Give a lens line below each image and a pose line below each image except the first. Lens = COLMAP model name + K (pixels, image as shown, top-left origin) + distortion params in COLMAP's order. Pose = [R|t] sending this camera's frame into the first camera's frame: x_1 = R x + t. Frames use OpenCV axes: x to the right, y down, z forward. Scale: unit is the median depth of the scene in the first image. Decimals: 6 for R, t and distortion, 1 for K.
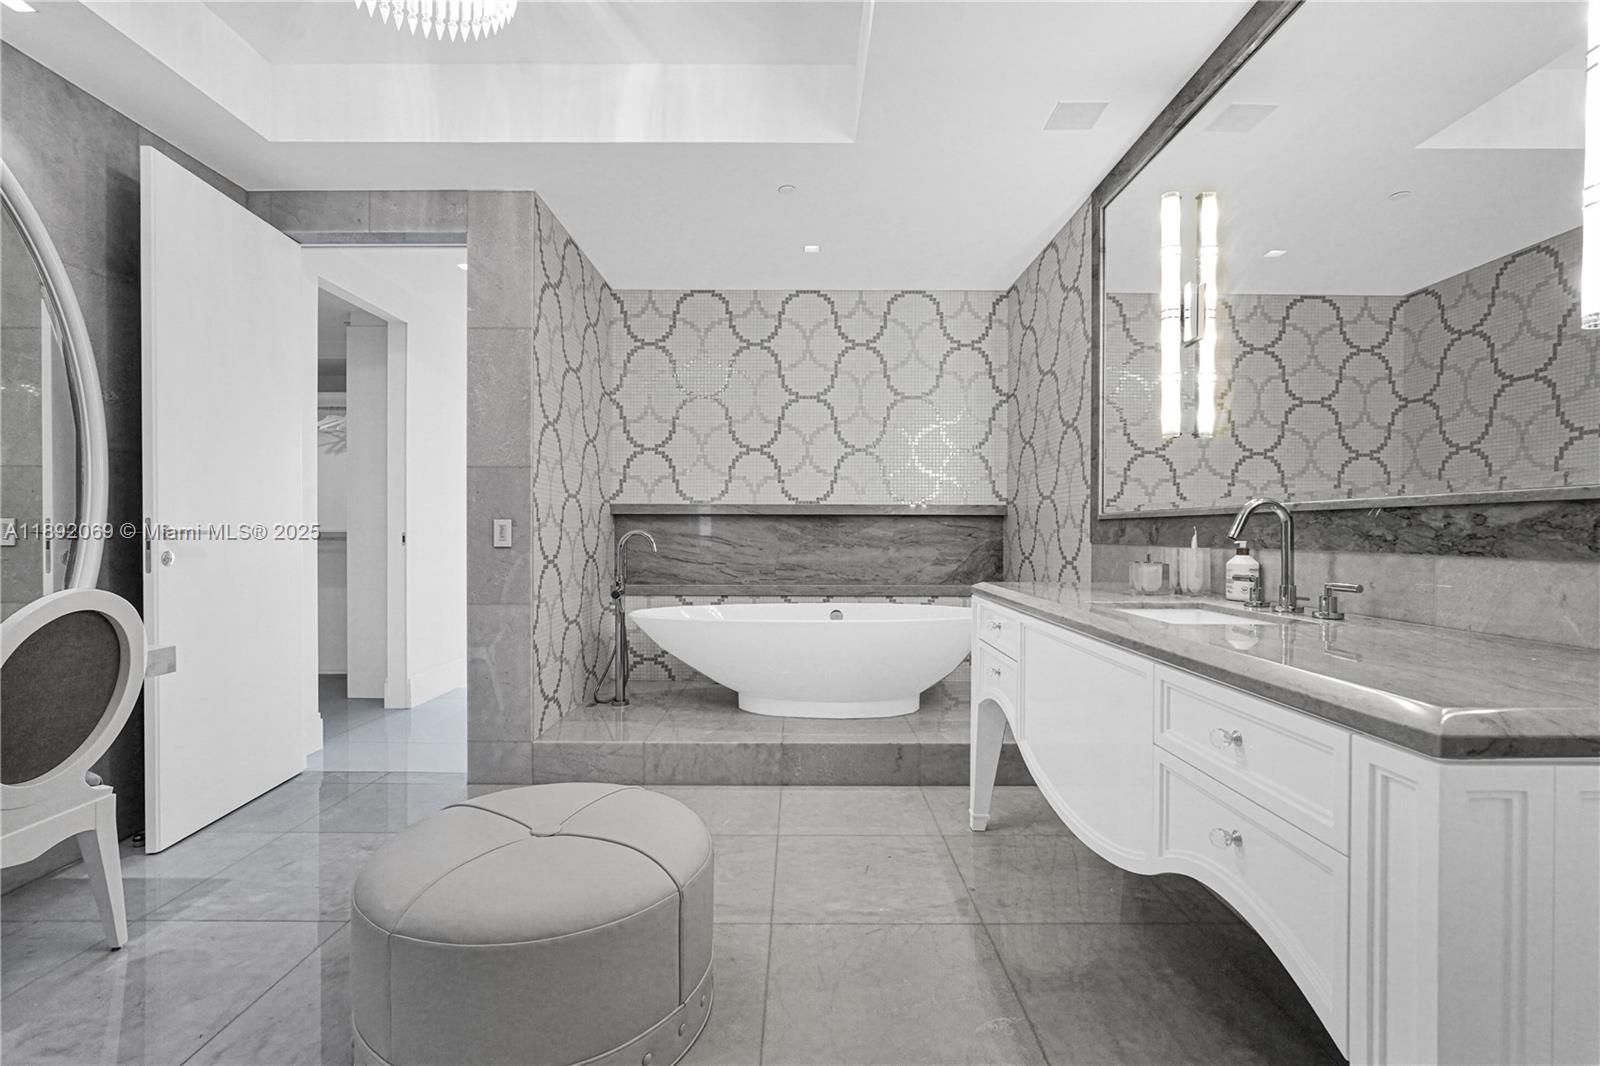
lens RADIAL K [[762.8, 0, 778.1], [0, 762.8, 534.0], [0, 0, 1]] dist [-0.017721, 0.014833]
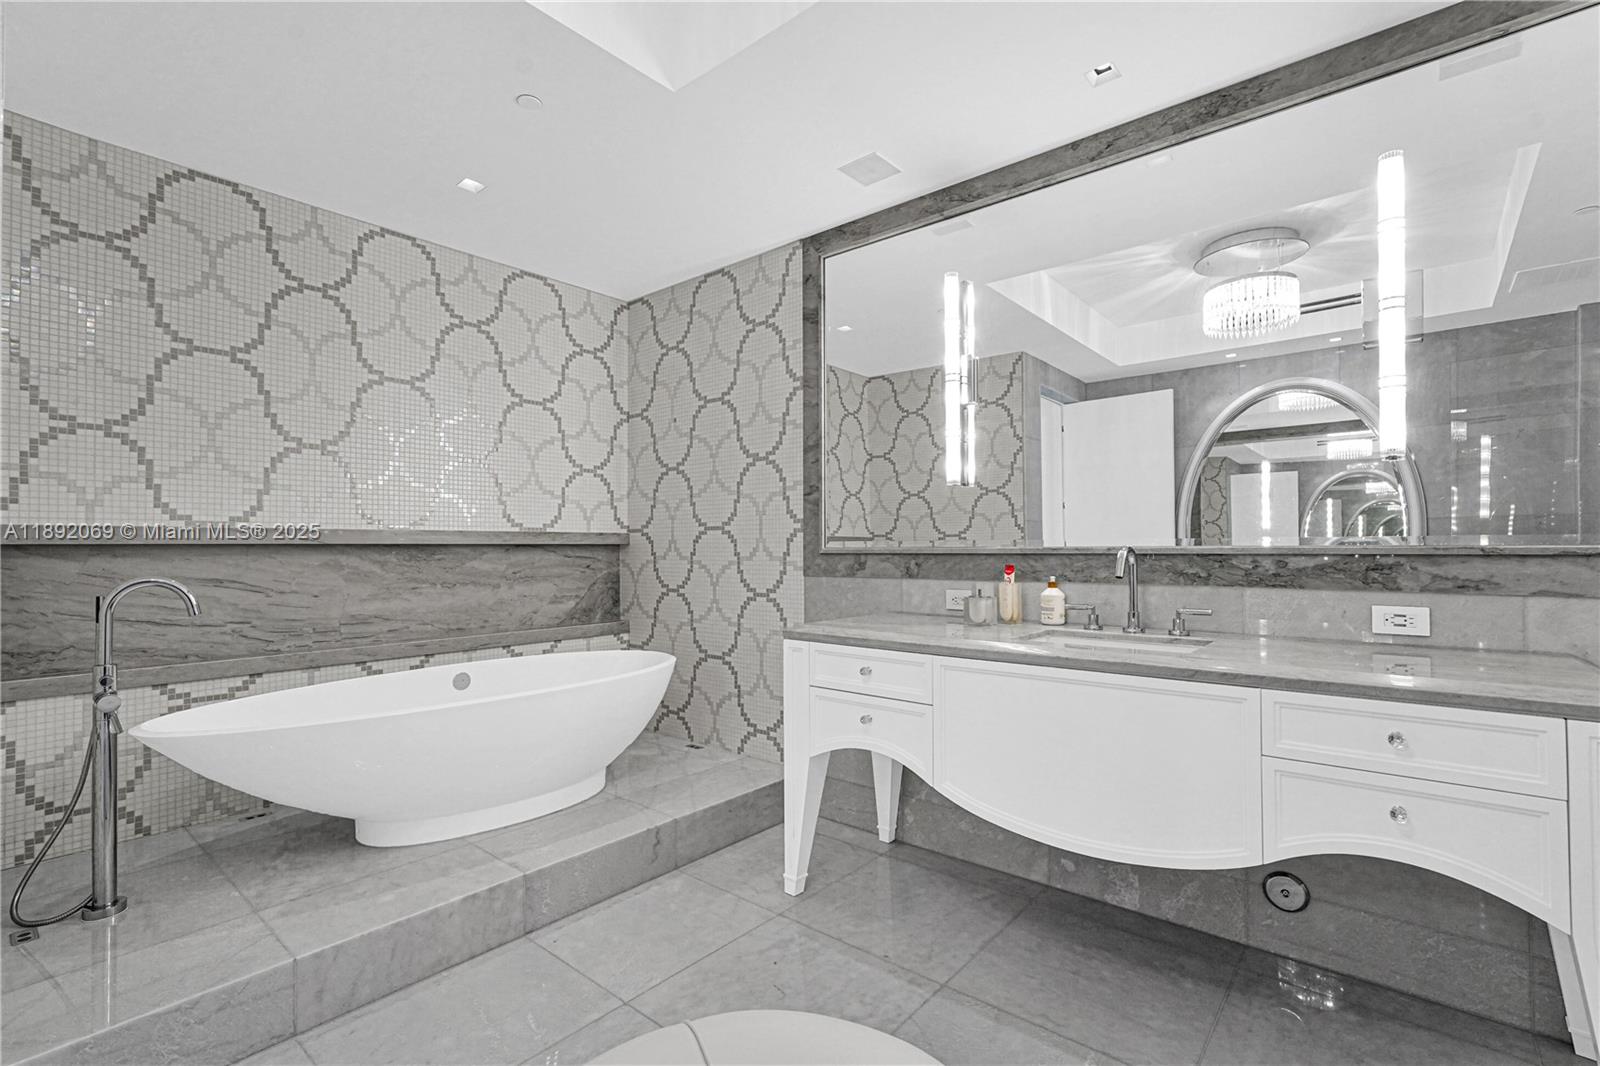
lens RADIAL K [[762.8, 0, 778.1], [0, 762.8, 534.0], [0, 0, 1]] dist [-0.017721, 0.014833]
pose [[0.612974, 0.004738, 0.790089, -0.316041], [0.008885, 0.999877, -0.012889, -0.023501], [-0.790053, 0.014921, 0.612857, 0.290249]]
